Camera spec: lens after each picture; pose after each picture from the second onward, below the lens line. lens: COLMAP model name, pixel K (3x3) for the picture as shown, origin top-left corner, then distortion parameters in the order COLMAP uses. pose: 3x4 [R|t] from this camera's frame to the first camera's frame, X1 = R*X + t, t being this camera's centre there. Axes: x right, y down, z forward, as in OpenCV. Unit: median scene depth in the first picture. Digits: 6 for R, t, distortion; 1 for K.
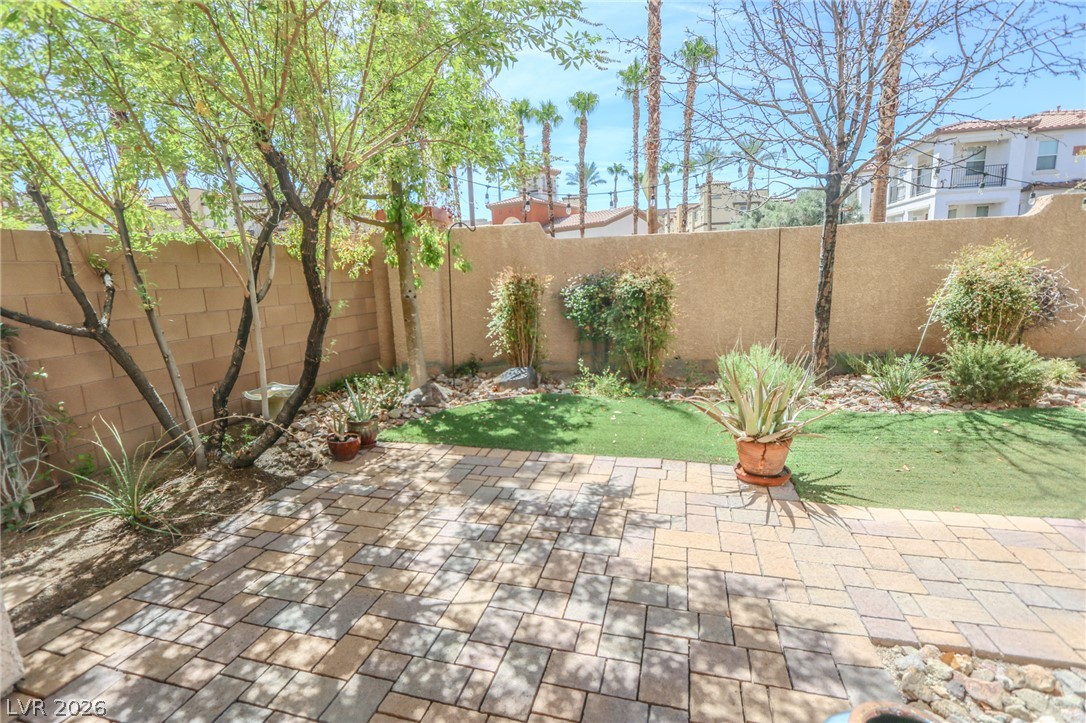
lens RADIAL K [[499.1, 0, 535.2], [0, 499.1, 360.4], [0, 0, 1]] dist [-0.011103, -0.000337]
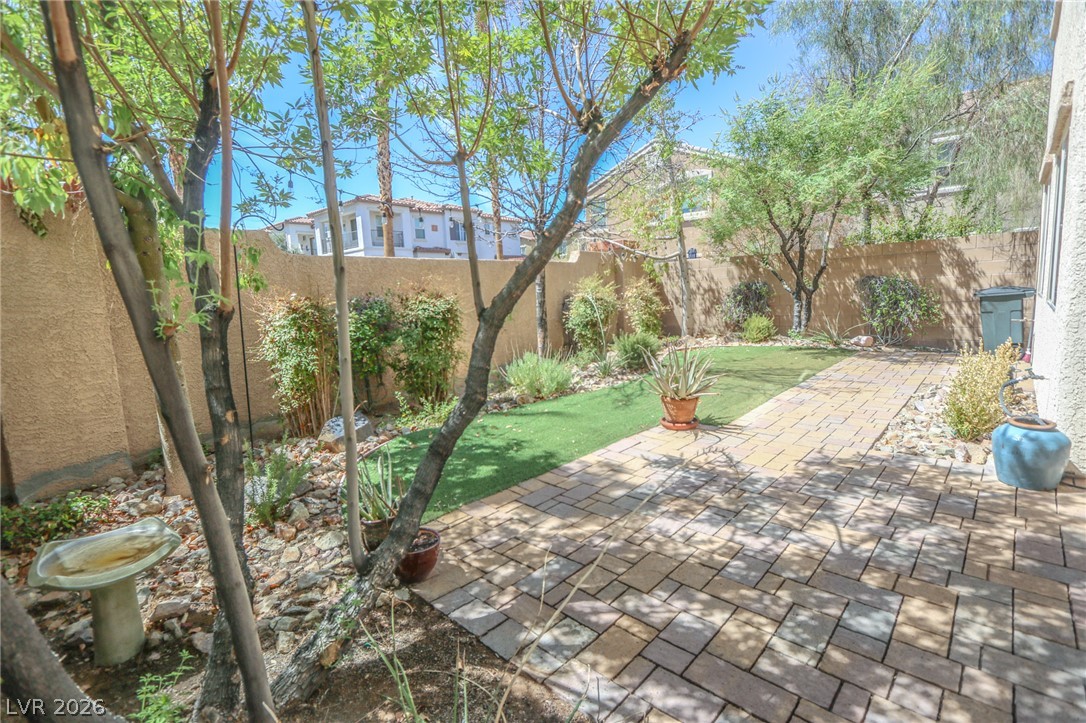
lens RADIAL K [[499.1, 0, 535.2], [0, 499.1, 360.4], [0, 0, 1]] dist [-0.011103, -0.000337]
pose [[0.464796, -0.102826, 0.879427, -1.119708], [0.182969, 0.982950, 0.018227, -0.057270], [-0.866306, 0.152436, 0.475685, 0.760195]]
